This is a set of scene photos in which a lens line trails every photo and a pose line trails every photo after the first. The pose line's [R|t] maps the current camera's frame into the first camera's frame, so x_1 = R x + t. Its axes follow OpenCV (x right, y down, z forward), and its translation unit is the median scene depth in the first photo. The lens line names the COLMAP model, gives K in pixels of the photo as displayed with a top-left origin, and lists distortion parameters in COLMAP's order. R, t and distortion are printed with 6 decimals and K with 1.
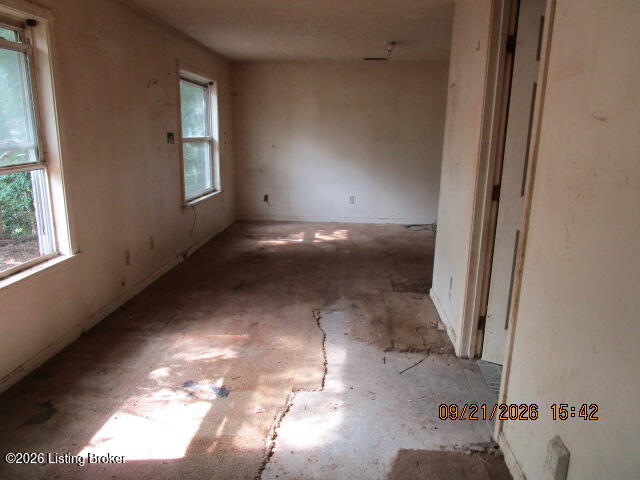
lens RADIAL K [[471.3, 0, 320.0], [0, 471.3, 240.0], [0, 0, 1]] dist [-0.003633, 0.001576]
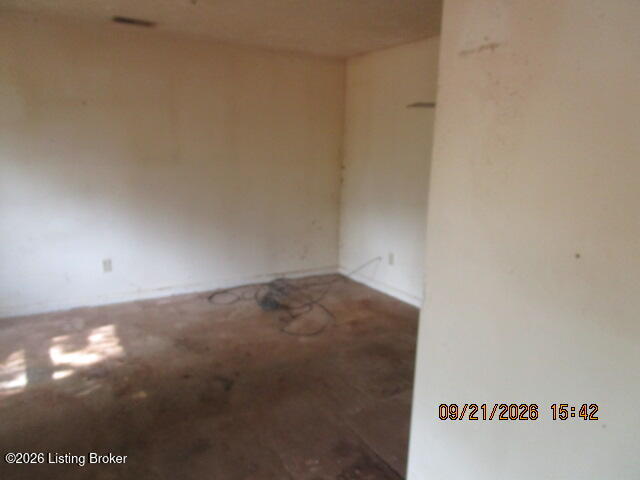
lens RADIAL K [[471.3, 0, 320.0], [0, 471.3, 240.0], [0, 0, 1]] dist [-0.003633, 0.001576]
pose [[0.824739, -0.112576, 0.554196, -0.037417], [0.116245, 0.992806, 0.028680, -0.112083], [-0.553438, 0.040769, 0.831892, 0.412622]]
